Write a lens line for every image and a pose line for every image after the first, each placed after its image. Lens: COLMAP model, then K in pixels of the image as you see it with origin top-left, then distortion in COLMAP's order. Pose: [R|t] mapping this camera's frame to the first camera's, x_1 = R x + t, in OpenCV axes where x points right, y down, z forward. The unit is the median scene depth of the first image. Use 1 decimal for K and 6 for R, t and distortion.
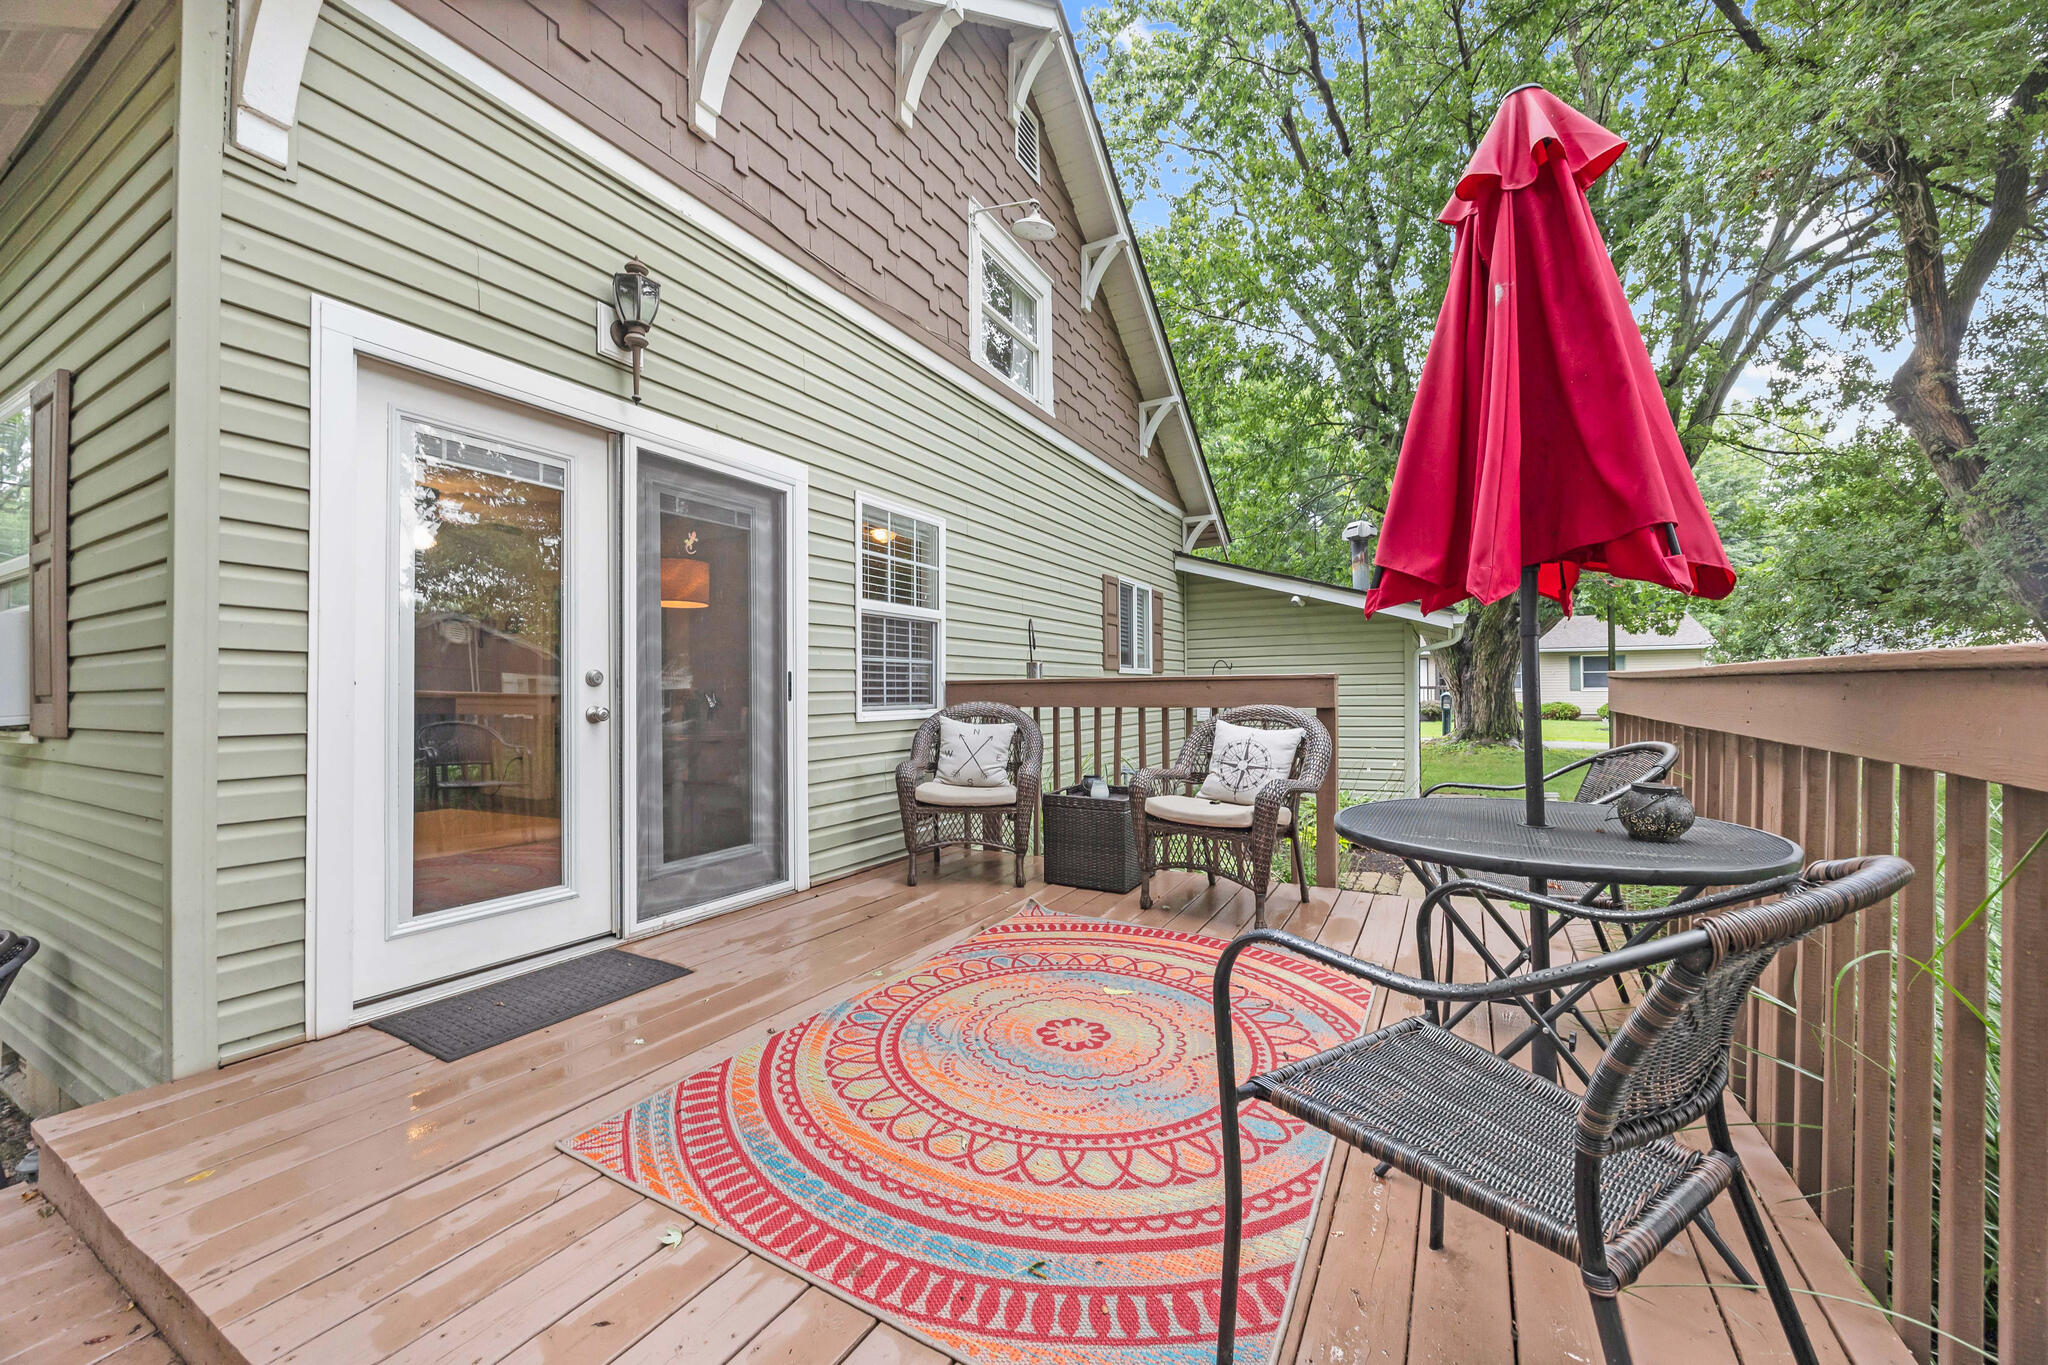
lens RADIAL K [[783.1, 0, 1024.0], [0, 783.1, 682.5], [0, 0, 1]] dist [-0.000845, -0.000048]
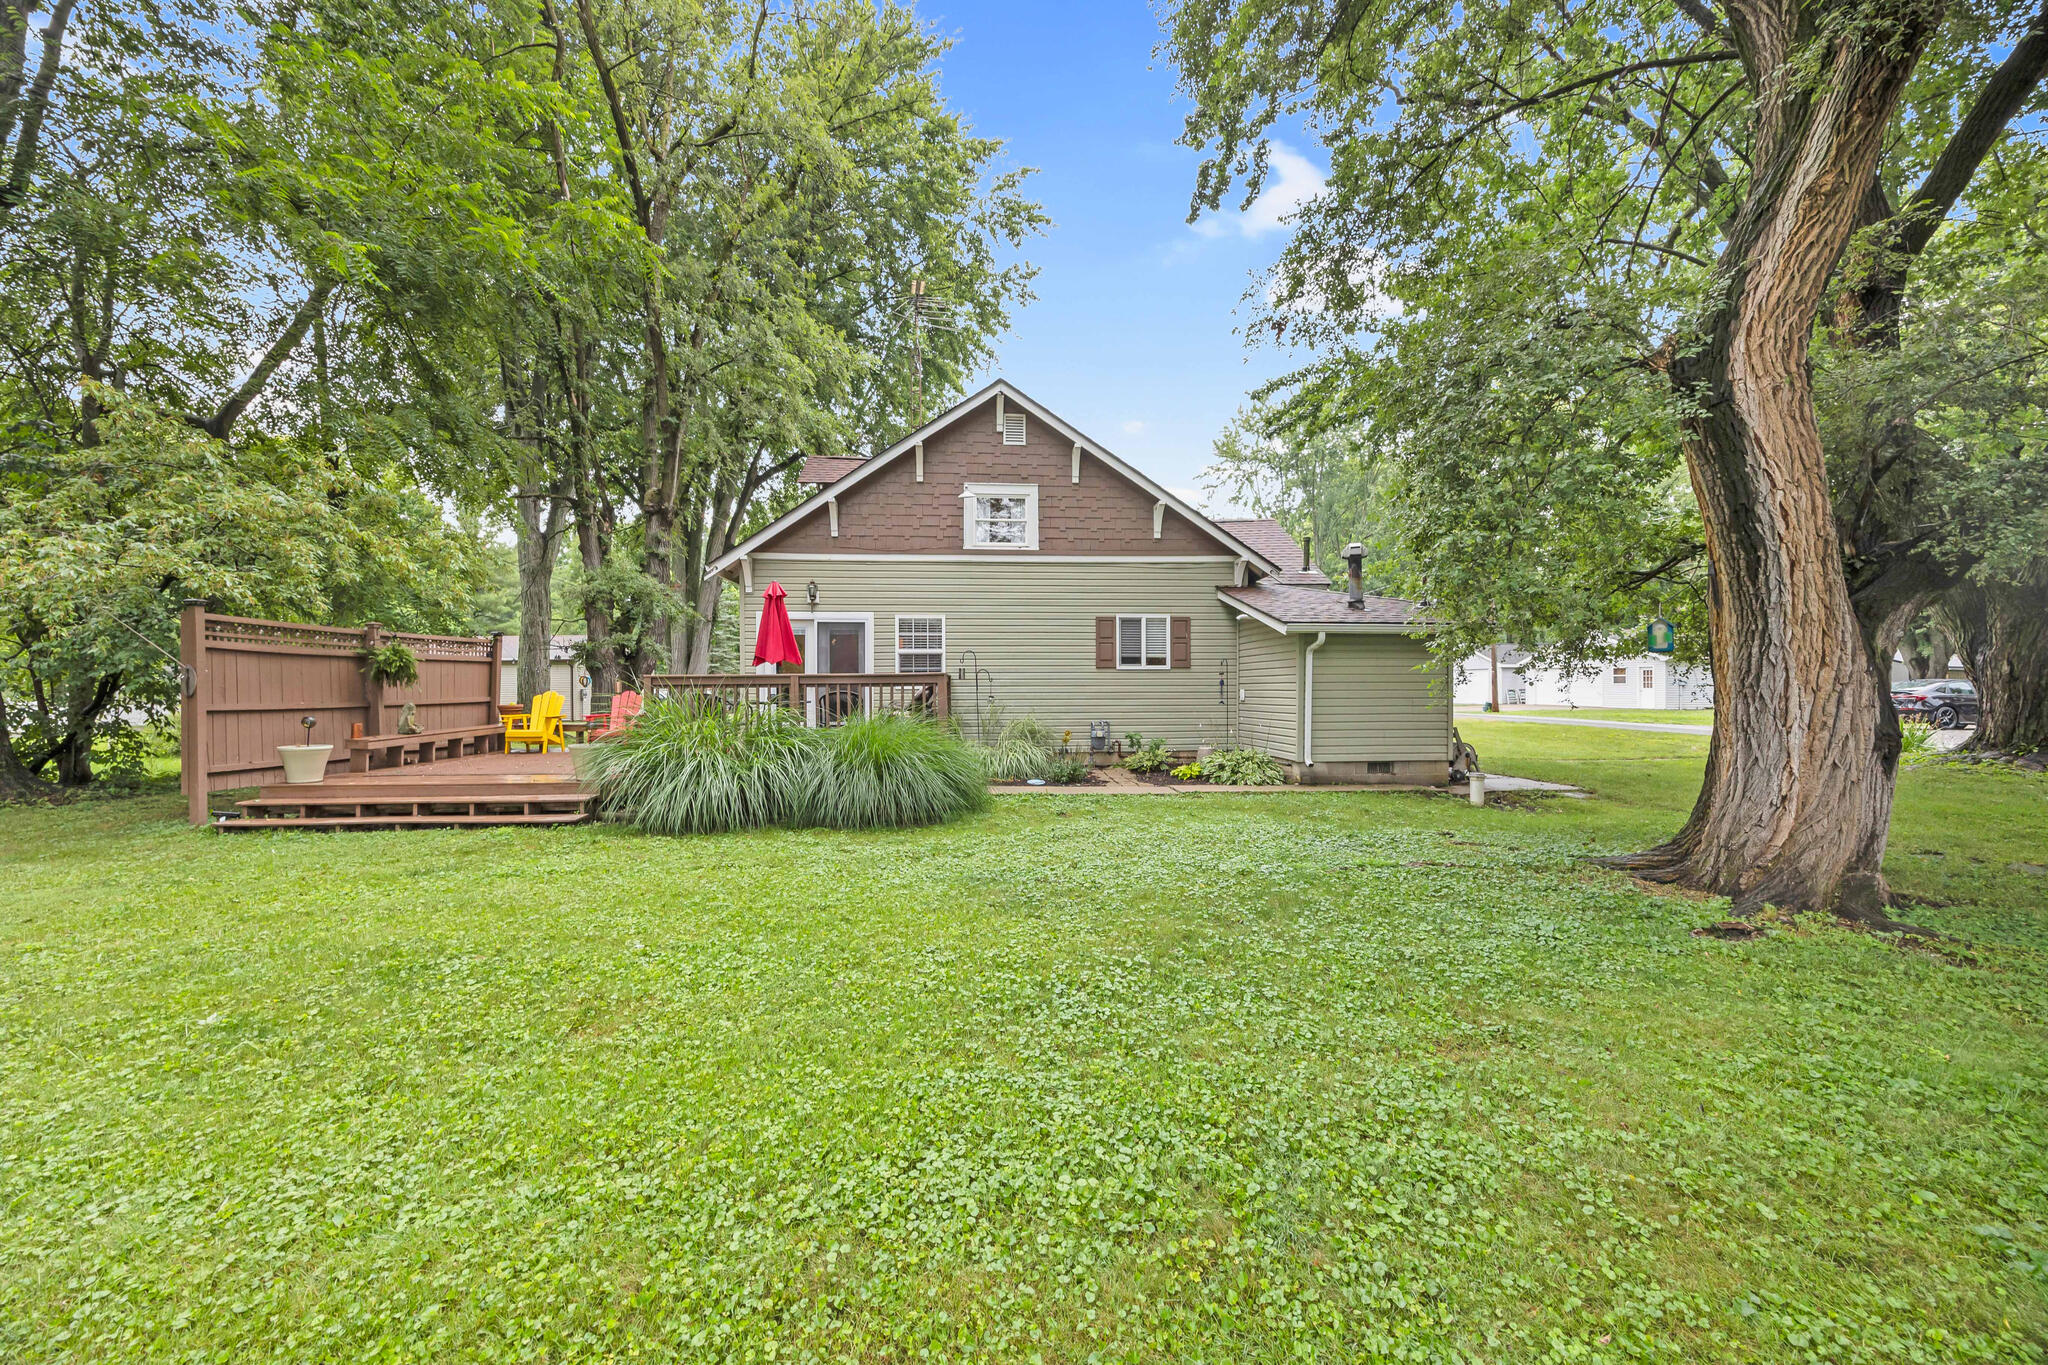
lens RADIAL K [[783.1, 0, 1024.0], [0, 783.1, 682.5], [0, 0, 1]] dist [-0.000845, -0.000048]
pose [[0.546641, 0.001437, -0.837366, 2.519555], [0.008390, 0.999939, 0.007193, 0.004881], [0.837325, -0.010957, 0.546596, -0.255925]]
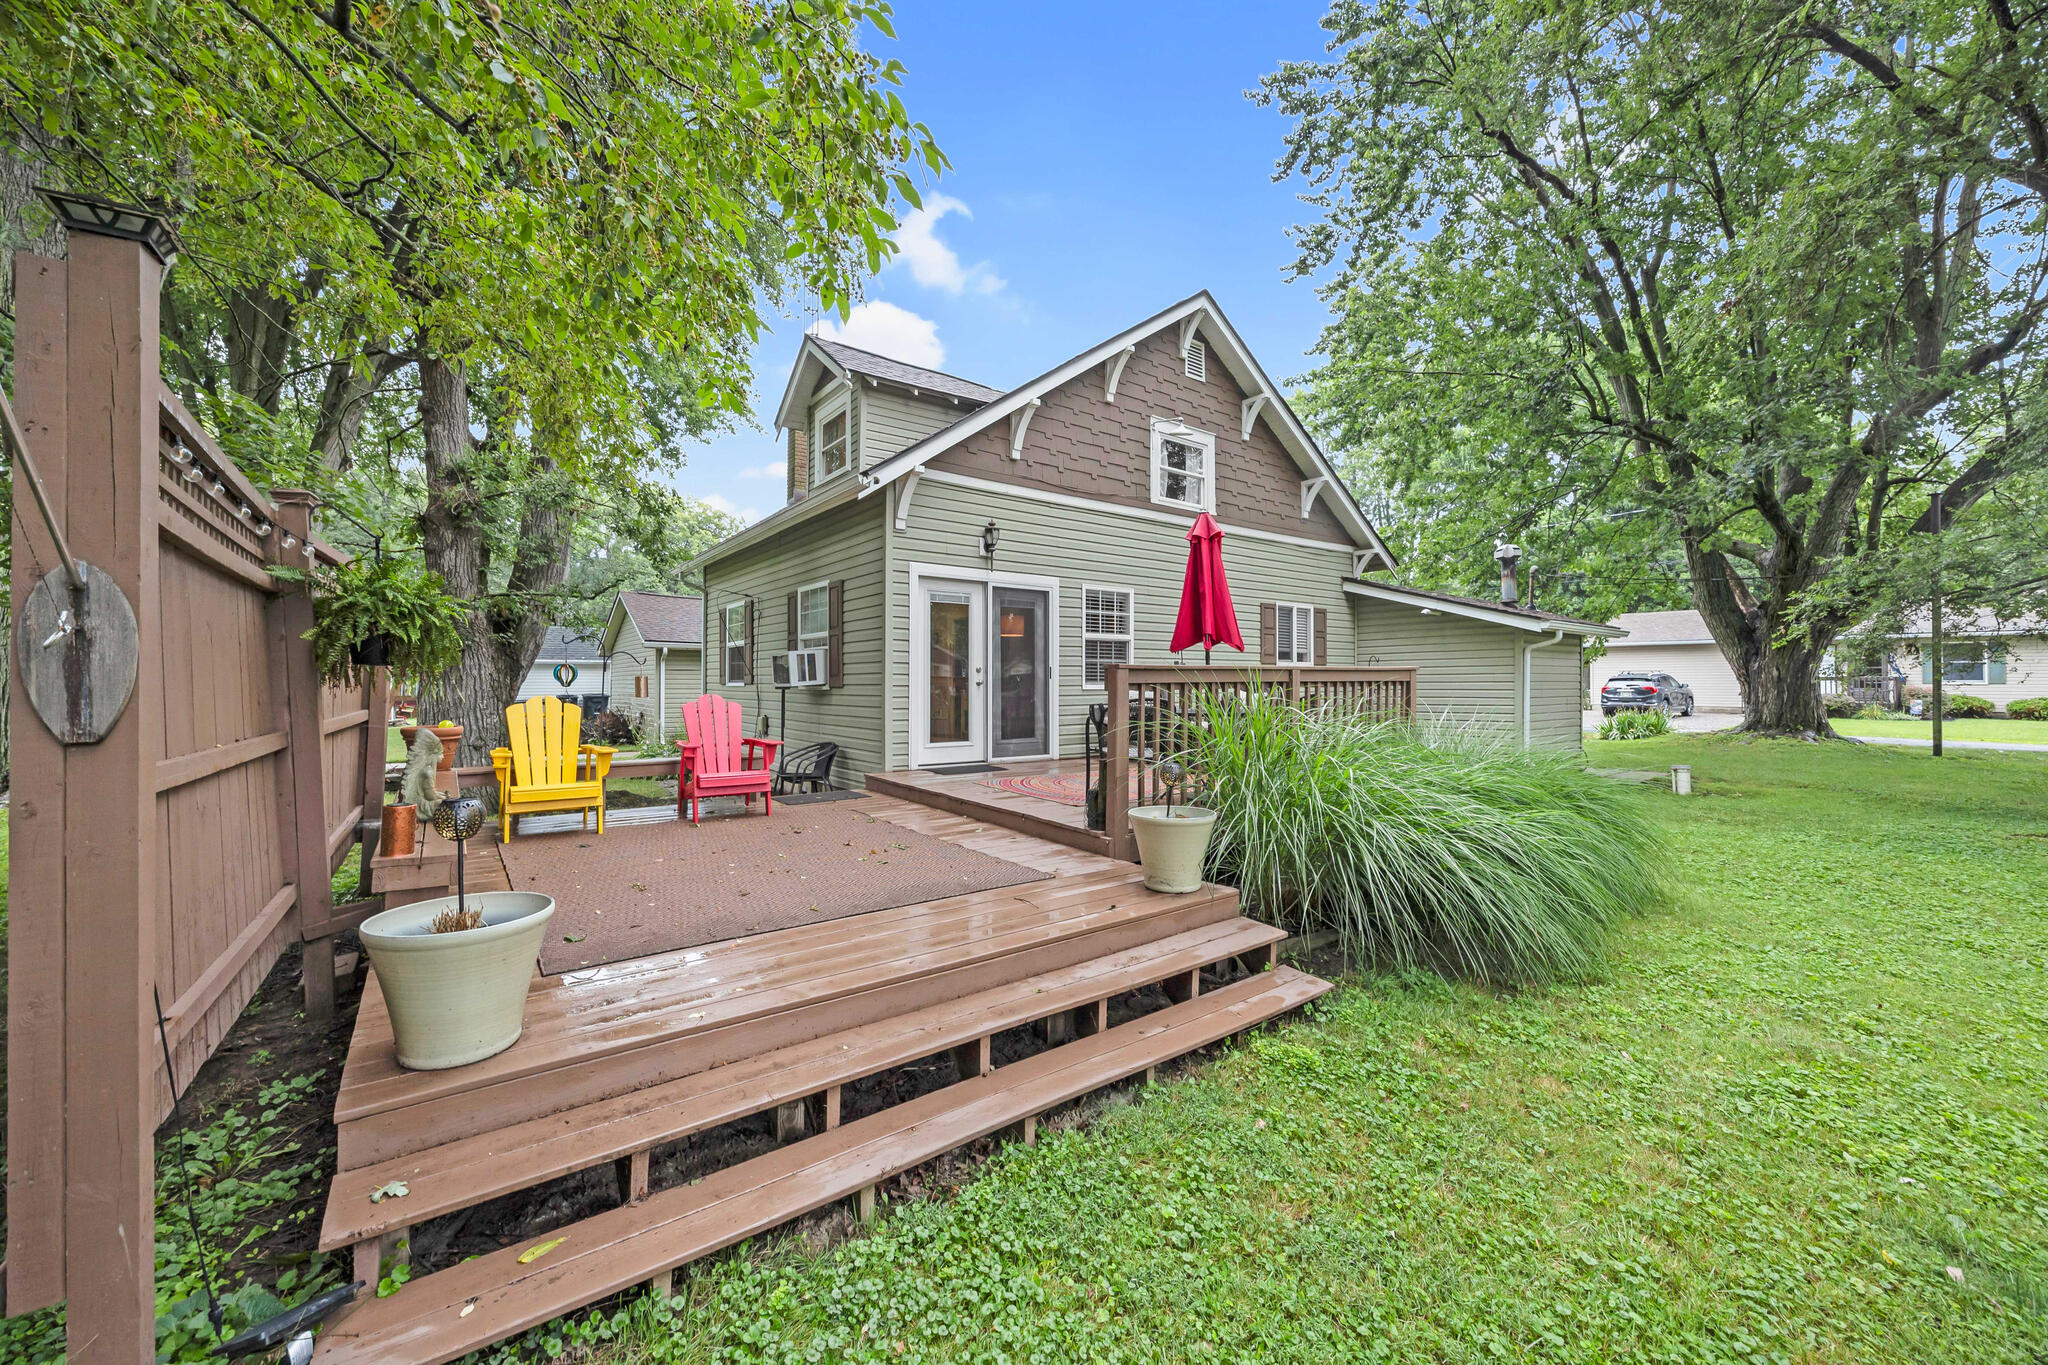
lens RADIAL K [[783.1, 0, 1024.0], [0, 783.1, 682.5], [0, 0, 1]] dist [-0.000845, -0.000048]
pose [[0.909604, 0.005725, -0.415437, 0.519785], [-0.000540, 0.999920, 0.012599, 0.003369], [0.415476, -0.011236, 0.909535, -1.008556]]
